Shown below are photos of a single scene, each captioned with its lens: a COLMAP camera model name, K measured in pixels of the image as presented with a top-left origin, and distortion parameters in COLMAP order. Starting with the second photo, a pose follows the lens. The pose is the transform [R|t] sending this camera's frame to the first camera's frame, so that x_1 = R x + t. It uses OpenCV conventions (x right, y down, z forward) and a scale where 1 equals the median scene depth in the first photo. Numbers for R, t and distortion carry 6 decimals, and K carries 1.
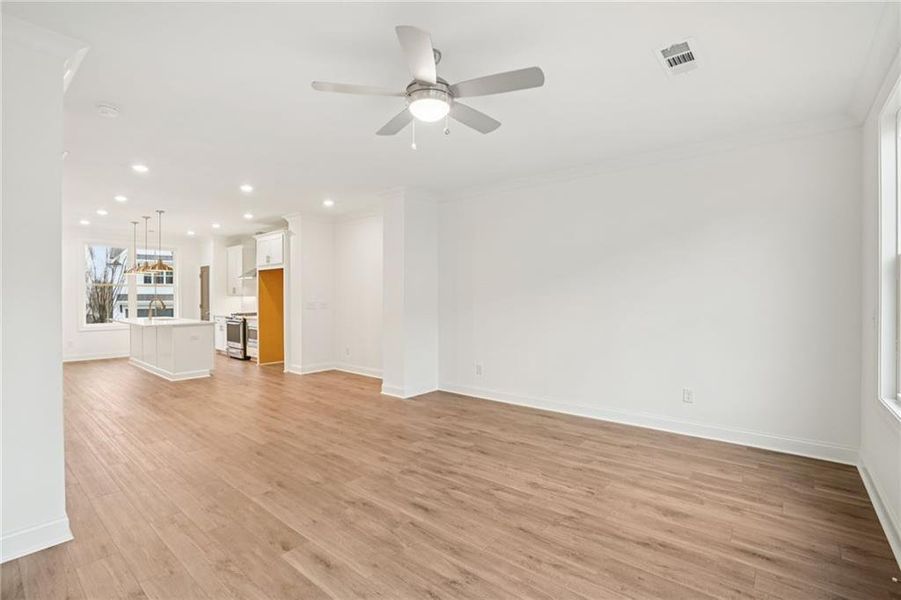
lens RADIAL K [[425.0, 0, 450.5], [0, 425.0, 300.0], [0, 0, 1]] dist [-0.042903, 0.020159]
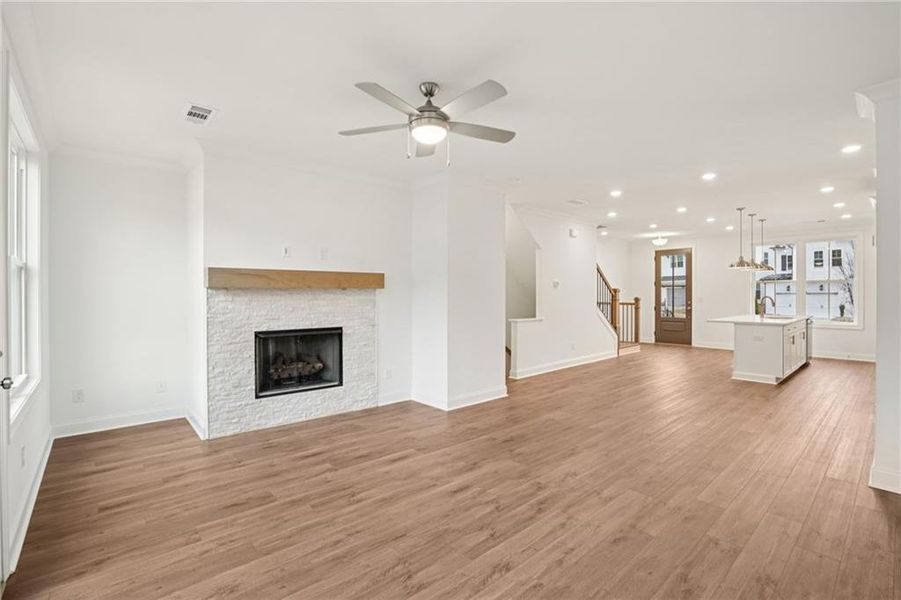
lens RADIAL K [[425.0, 0, 450.5], [0, 425.0, 300.0], [0, 0, 1]] dist [-0.042903, 0.020159]
pose [[-0.181044, 0.009148, -0.983432, 0.940473], [0.000892, 0.999958, 0.009138, -0.008591], [0.983475, 0.000777, -0.181045, 1.097812]]
